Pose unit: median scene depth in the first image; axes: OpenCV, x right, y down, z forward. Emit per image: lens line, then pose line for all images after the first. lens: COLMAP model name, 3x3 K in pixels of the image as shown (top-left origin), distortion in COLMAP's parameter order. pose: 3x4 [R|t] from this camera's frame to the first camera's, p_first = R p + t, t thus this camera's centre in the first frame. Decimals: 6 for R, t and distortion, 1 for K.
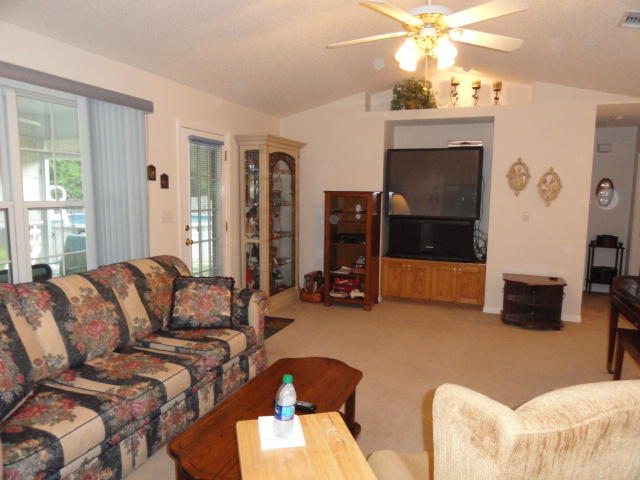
lens RADIAL K [[443.0, 0, 325.4], [0, 443.0, 237.2], [0, 0, 1]] dist [0.005303, -0.004582]
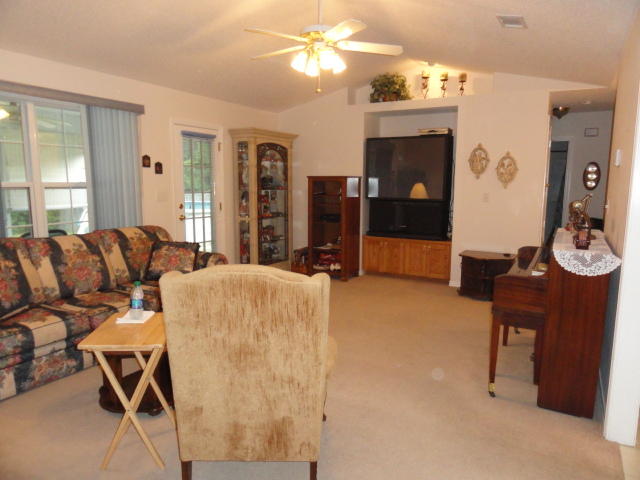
lens RADIAL K [[443.0, 0, 323.5], [0, 443.0, 236.2], [0, 0, 1]] dist [0.005303, -0.004582]
pose [[0.987728, 0.011176, -0.155780, 0.237066], [-0.008415, 0.999796, 0.018368, 0.031450], [0.155954, -0.016832, 0.987621, -0.136790]]
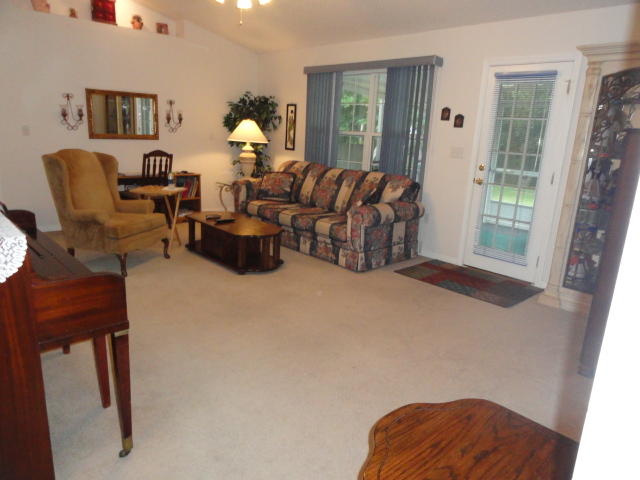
lens RADIAL K [[443.0, 0, 321.4], [0, 443.0, 244.8], [0, 0, 1]] dist [0.005303, -0.004582]
pose [[-0.454098, 0.183382, -0.871875, 0.676690], [-0.160311, 0.945799, 0.282425, -0.072665], [0.876411, 0.268020, -0.400088, 0.983321]]
